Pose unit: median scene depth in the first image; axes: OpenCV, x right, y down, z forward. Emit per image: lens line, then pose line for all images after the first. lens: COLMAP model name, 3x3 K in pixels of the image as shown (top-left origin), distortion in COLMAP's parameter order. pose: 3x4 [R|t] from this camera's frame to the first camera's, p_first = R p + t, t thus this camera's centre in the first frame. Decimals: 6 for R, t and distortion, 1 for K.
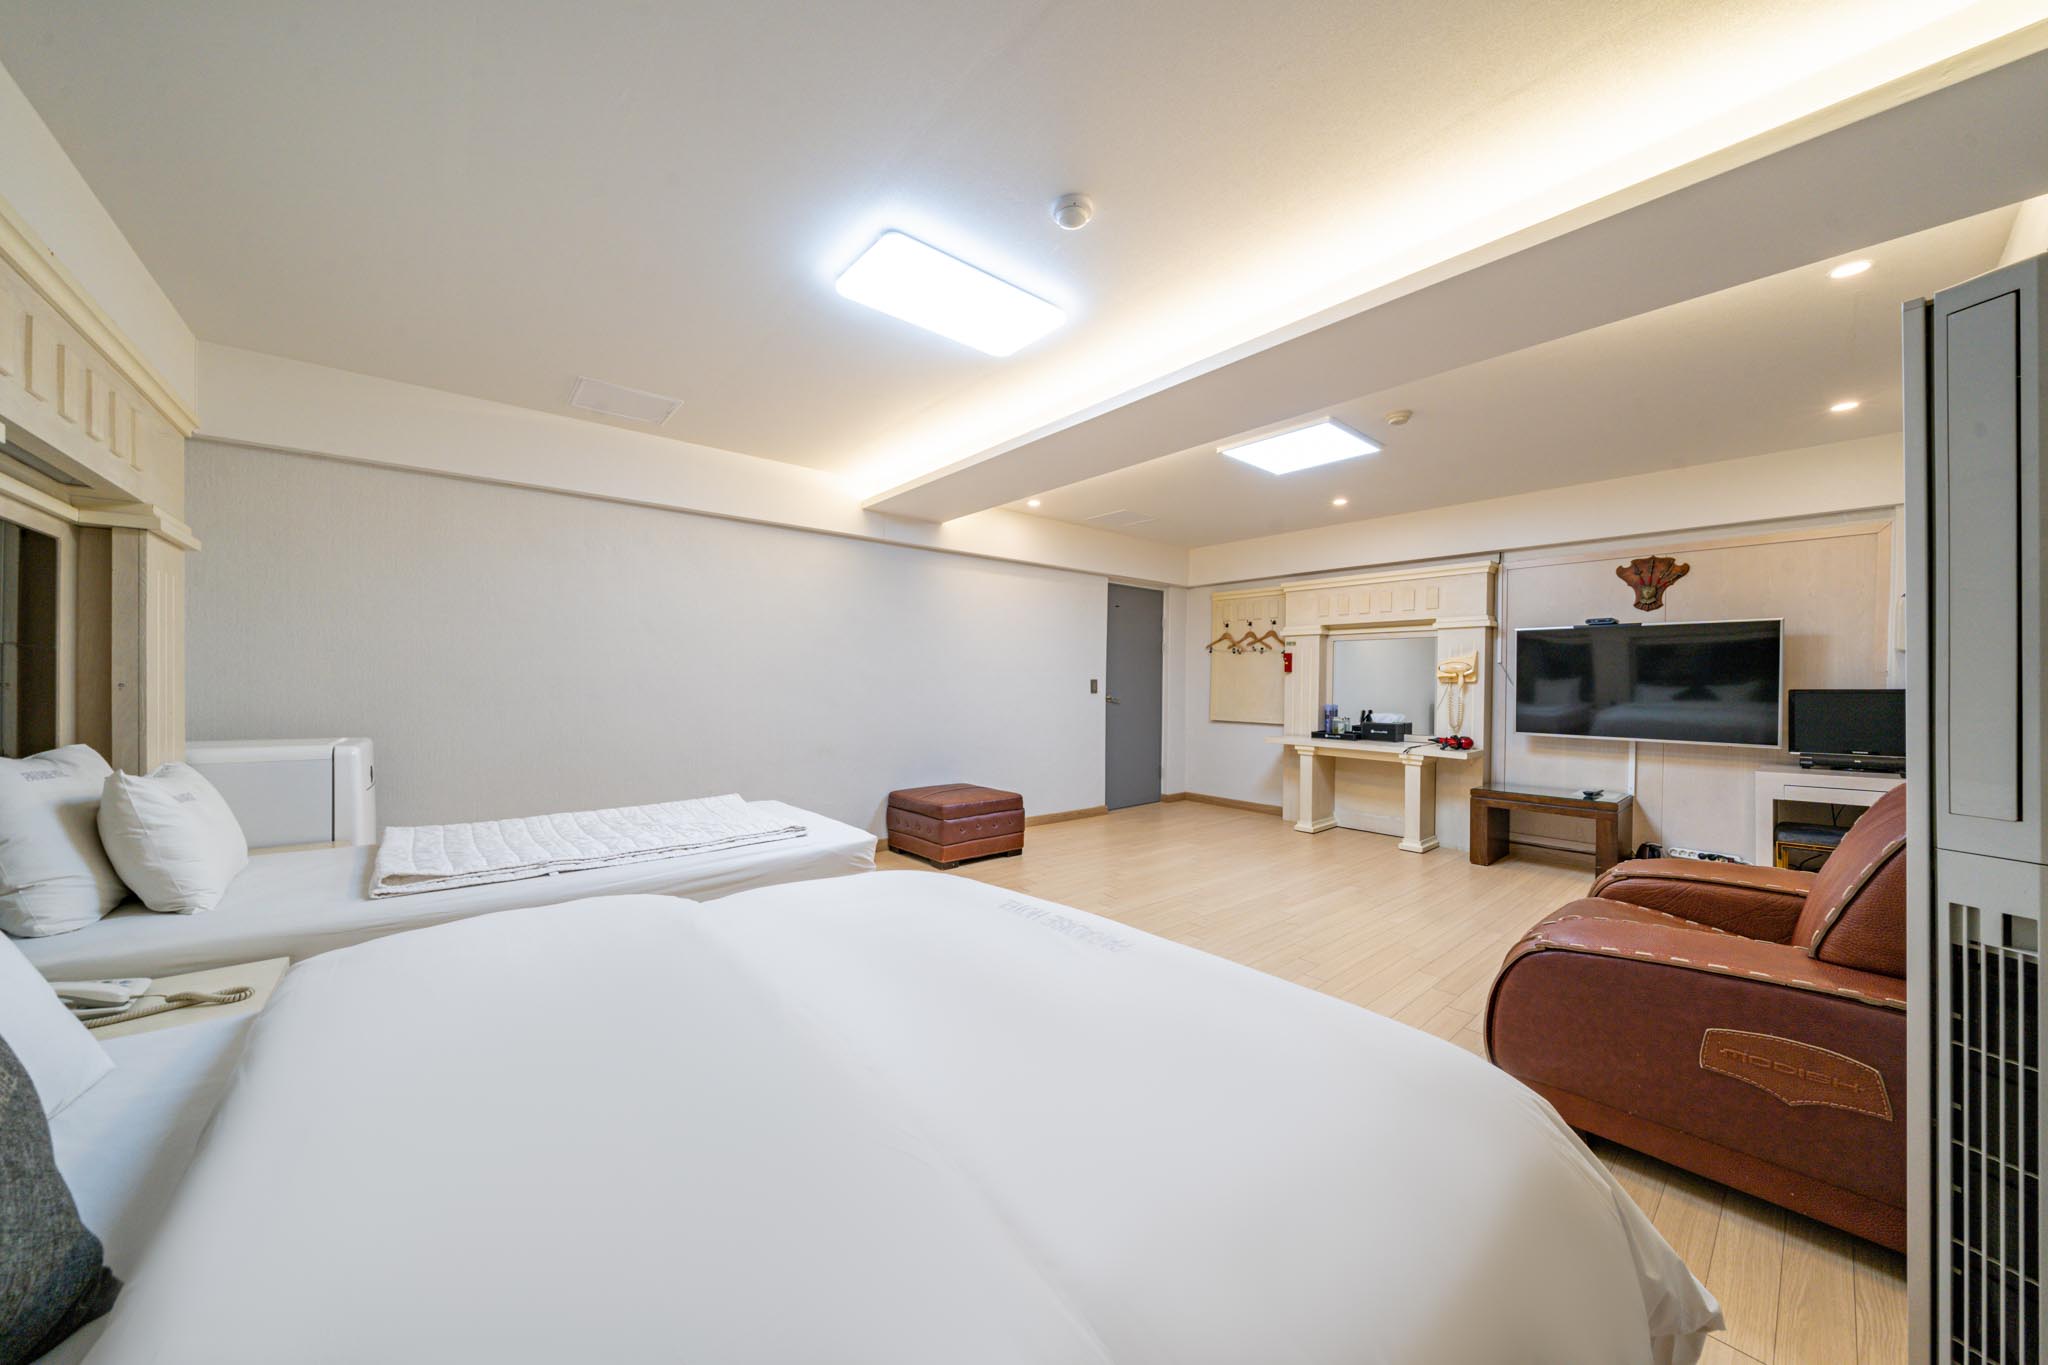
lens RADIAL K [[696.4, 0, 1024.4], [0, 696.4, 687.3], [0, 0, 1]] dist [0.001065, -0.000034]
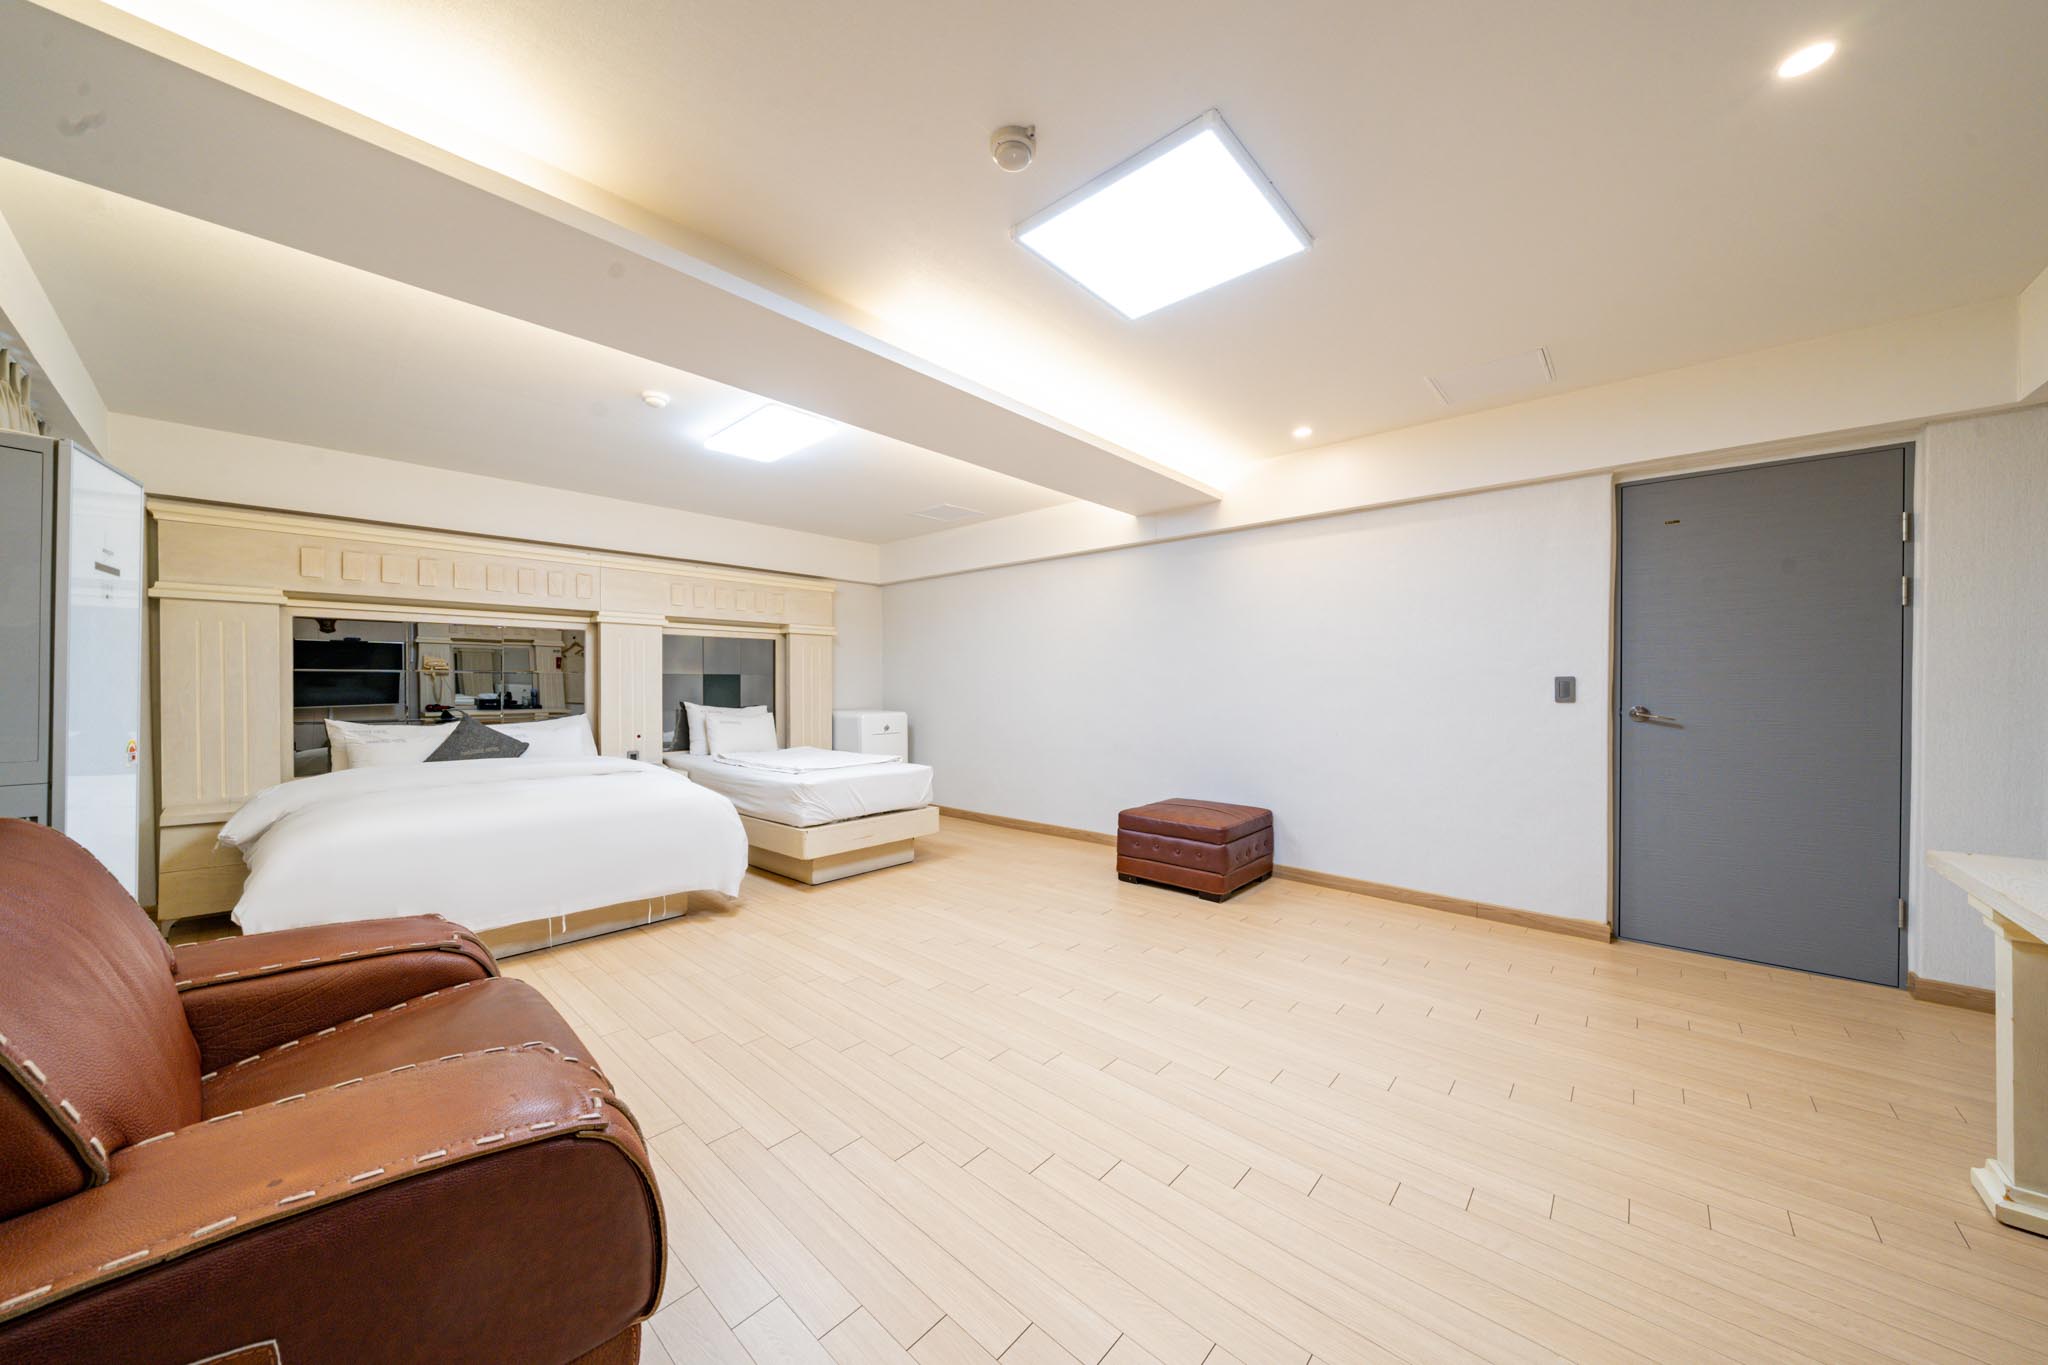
lens RADIAL K [[696.4, 0, 1024.4], [0, 696.4, 687.3], [0, 0, 1]] dist [0.001065, -0.000034]
pose [[0.139141, 0.000550, -0.990272, 0.698516], [-0.004236, 0.999991, -0.000040, -0.001854], [0.990263, 0.004200, 0.139142, 0.631490]]
